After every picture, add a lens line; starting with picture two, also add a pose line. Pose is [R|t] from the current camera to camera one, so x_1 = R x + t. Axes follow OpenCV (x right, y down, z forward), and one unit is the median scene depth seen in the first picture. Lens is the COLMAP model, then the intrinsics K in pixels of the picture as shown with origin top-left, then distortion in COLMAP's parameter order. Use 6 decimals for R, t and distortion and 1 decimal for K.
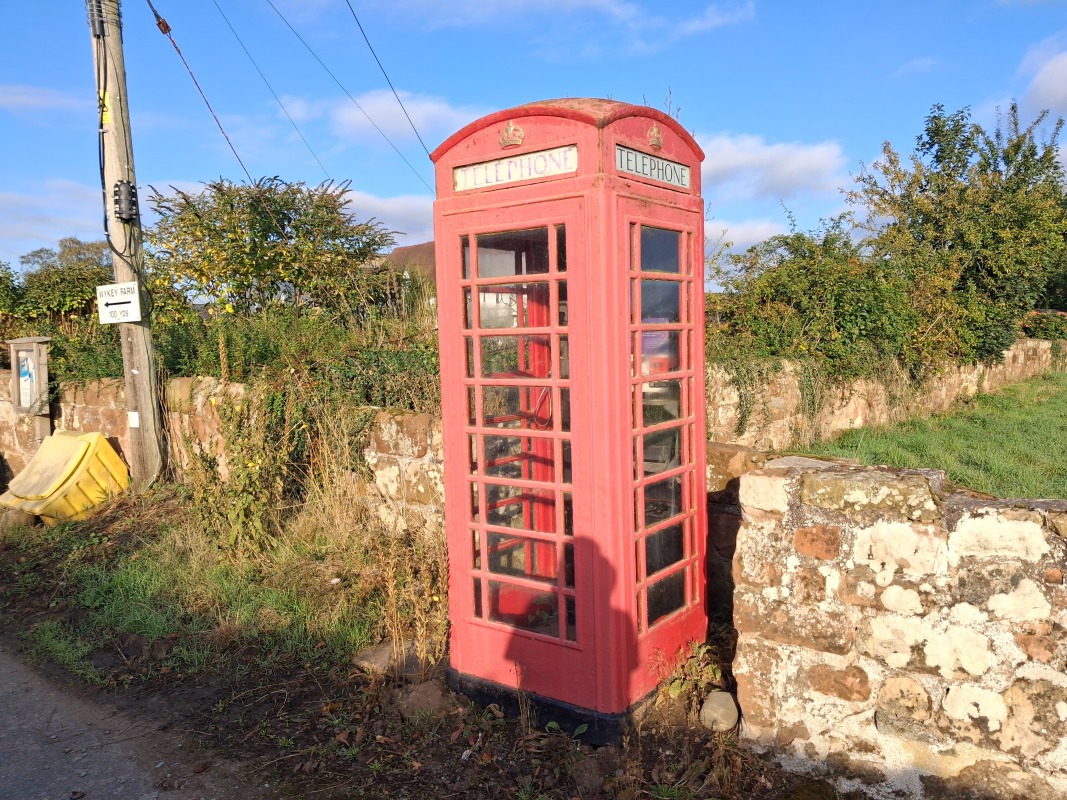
lens RADIAL K [[831.7, 0, 552.6], [0, 831.7, 395.5], [0, 0, 1]] dist [0.000881, -0.006889]
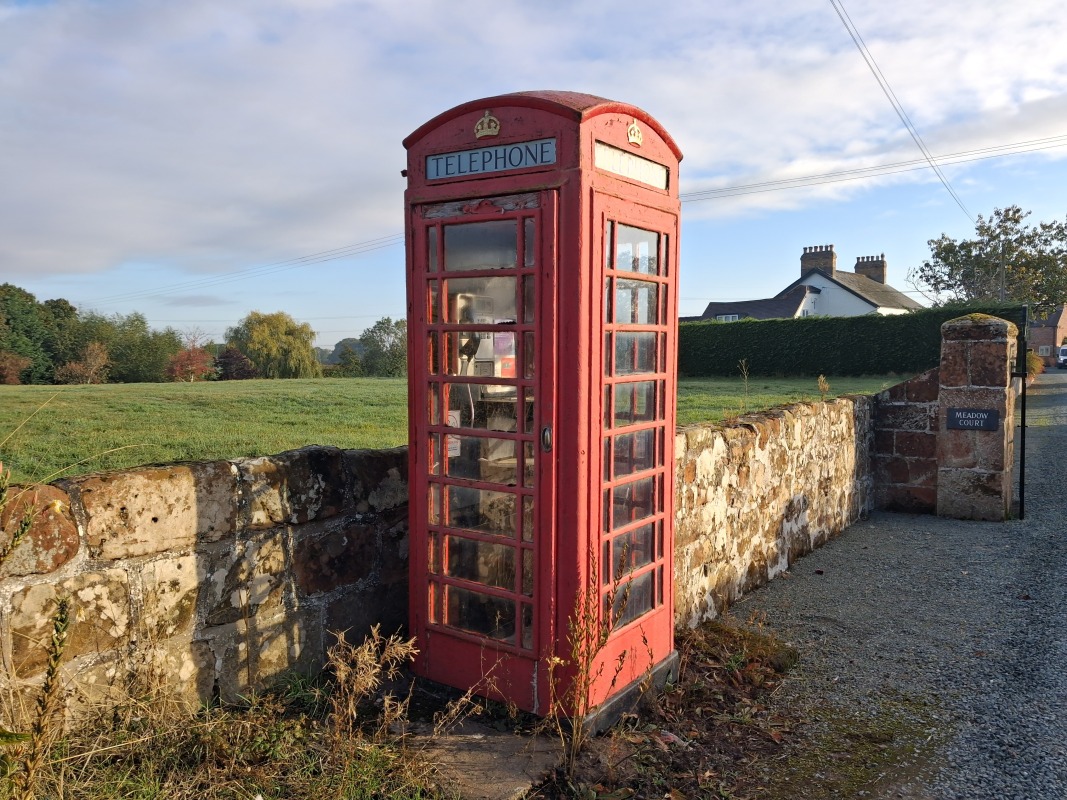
lens RADIAL K [[831.7, 0, 552.6], [0, 831.7, 395.5], [0, 0, 1]] dist [0.000881, -0.006889]
pose [[-0.041607, -0.033752, 0.998564, -0.948553], [0.081122, 0.996016, 0.037046, -0.033390], [-0.995835, 0.082546, -0.038703, 1.024364]]
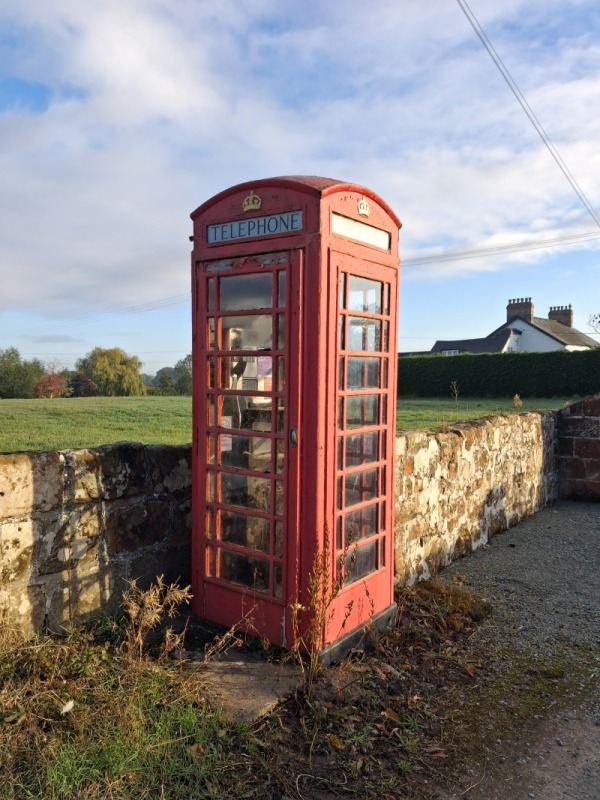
lens RADIAL K [[624.4, 0, 285.9], [0, 624.4, 399.6], [0, 0, 1]] dist [-0.004777, 0.002513]
pose [[0.010976, -0.015261, 0.999823, -0.941103], [0.074238, 0.997137, 0.014405, -0.022218], [-0.997180, 0.074067, 0.012077, 0.998110]]
